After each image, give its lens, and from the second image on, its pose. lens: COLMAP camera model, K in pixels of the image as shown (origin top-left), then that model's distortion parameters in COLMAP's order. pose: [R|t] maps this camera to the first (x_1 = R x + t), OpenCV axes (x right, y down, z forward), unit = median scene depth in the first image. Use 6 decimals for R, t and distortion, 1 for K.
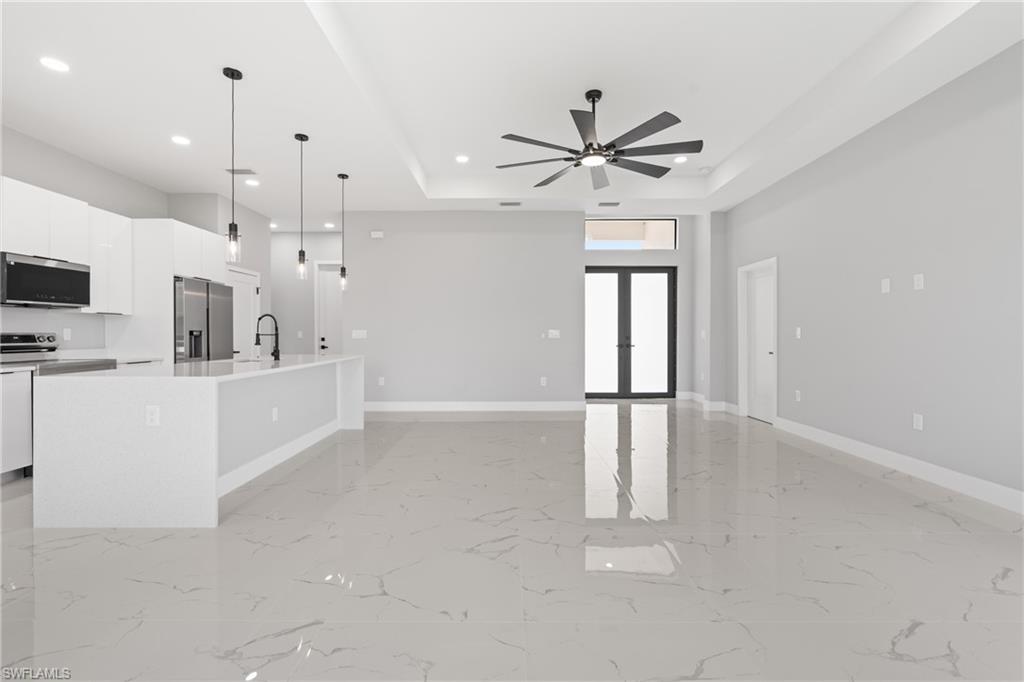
lens RADIAL K [[469.5, 0, 507.1], [0, 469.5, 337.3], [0, 0, 1]] dist [-0.001346, 0.003548]
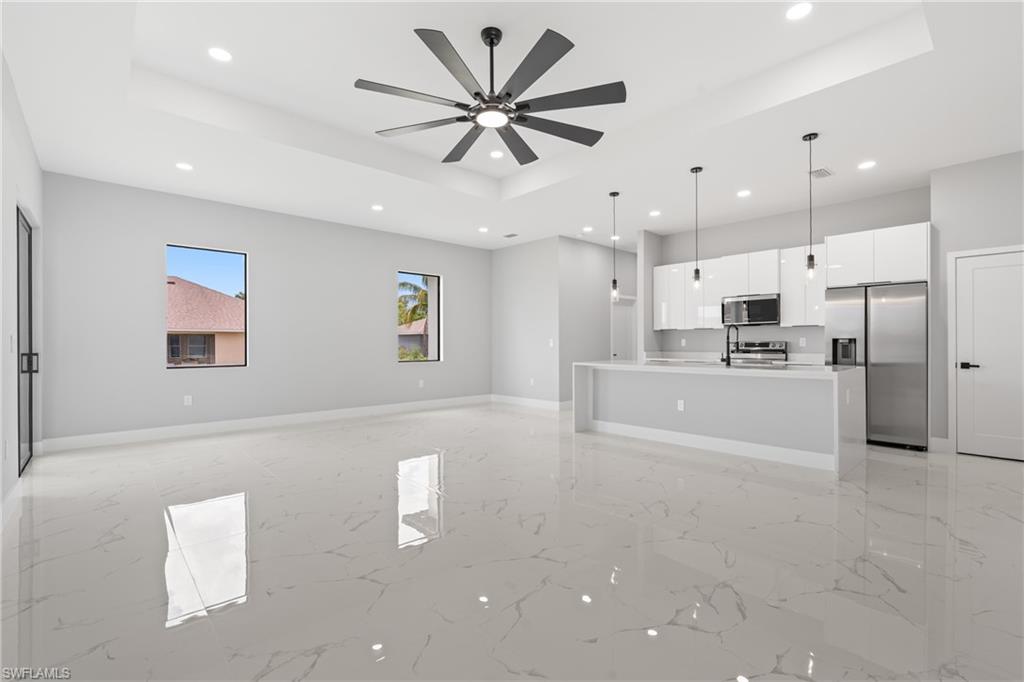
lens RADIAL K [[469.5, 0, 507.5], [0, 469.5, 343.1], [0, 0, 1]] dist [-0.001346, 0.003548]
pose [[-0.742755, 0.004275, -0.669550, 0.582257], [0.000283, 0.999982, 0.006070, -0.010780], [0.669564, 0.004319, -0.742742, 1.329522]]
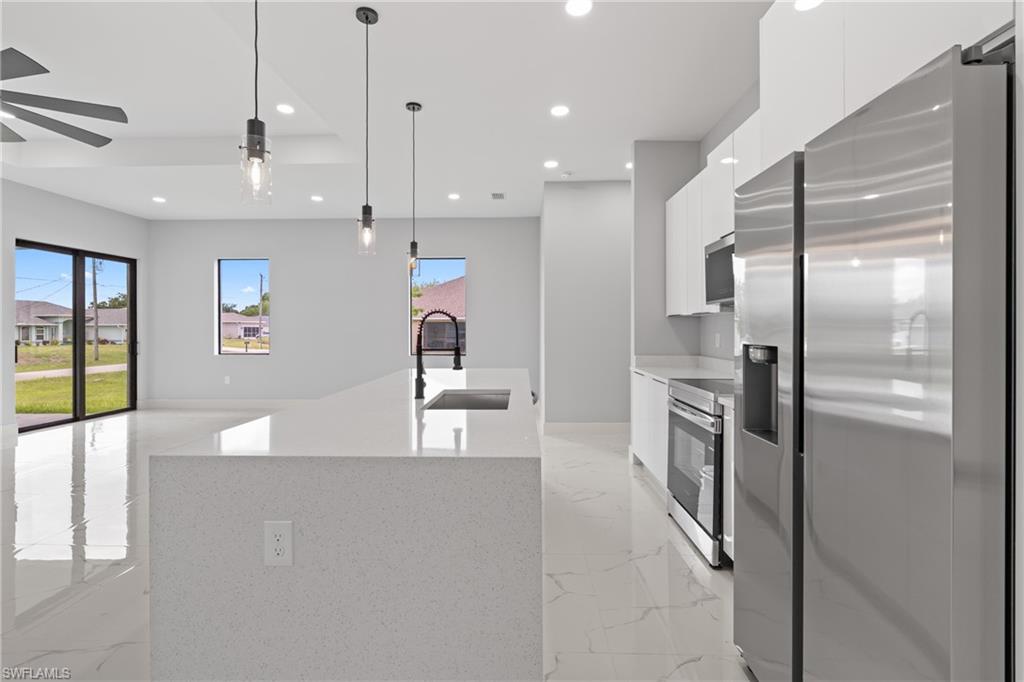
lens RADIAL K [[469.5, 0, 498.8], [0, 469.5, 332.3], [0, 0, 1]] dist [-0.001346, 0.003548]
pose [[-0.998594, 0.005262, 0.052749, -0.544447], [0.005949, 0.999900, 0.012866, -0.028195], [-0.052676, 0.013162, -0.998525, 1.364363]]
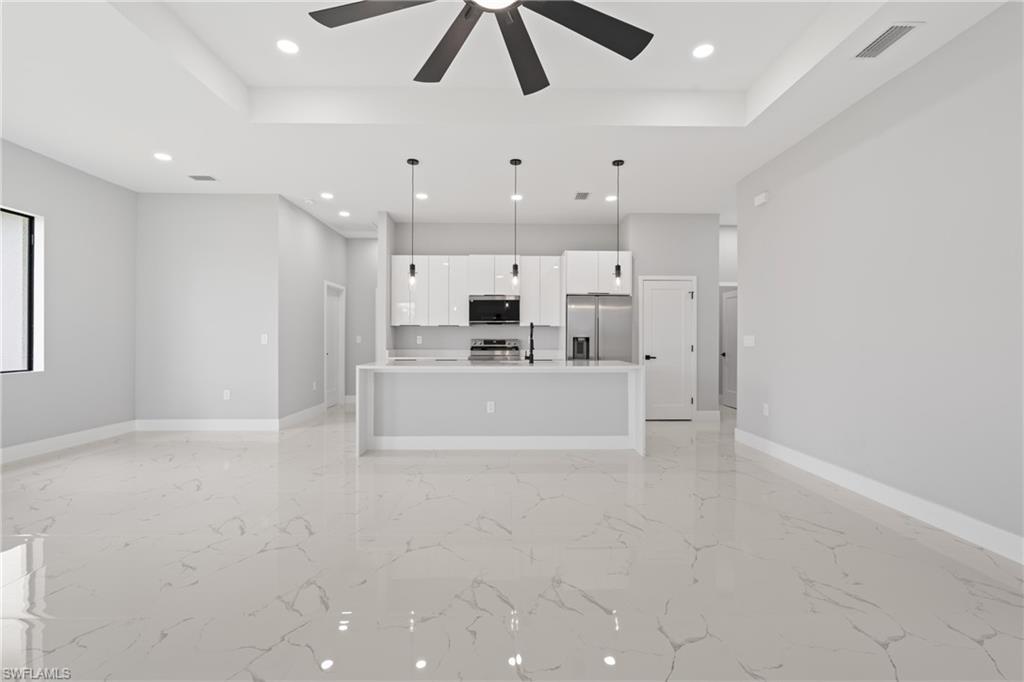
lens RADIAL K [[469.5, 0, 519.9], [0, 469.5, 333.0], [0, 0, 1]] dist [-0.001346, 0.003548]
pose [[0.023705, -0.012991, -0.999635, 0.578386], [-0.009397, 0.999868, -0.013217, -0.007806], [0.999675, 0.009707, 0.023580, 0.852127]]
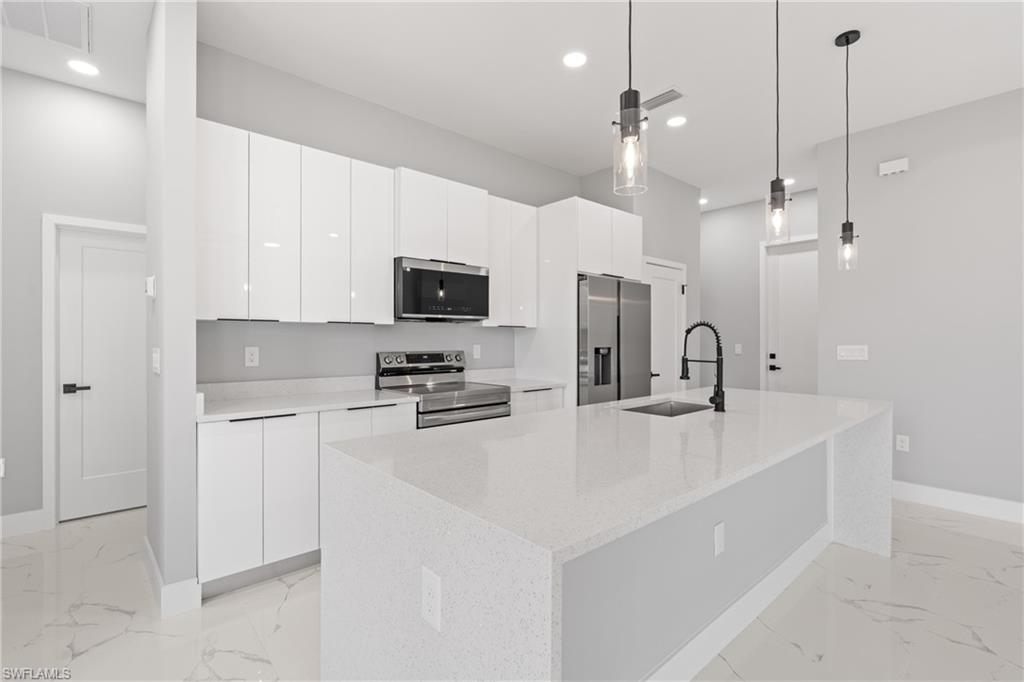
lens RADIAL K [[469.5, 0, 513.4], [0, 469.5, 339.2], [0, 0, 1]] dist [-0.001346, 0.003548]
pose [[0.674127, 0.000609, -0.738615, -0.233152], [-0.006763, 0.999963, -0.005347, -0.023117], [0.738584, 0.008600, 0.674106, 0.431141]]
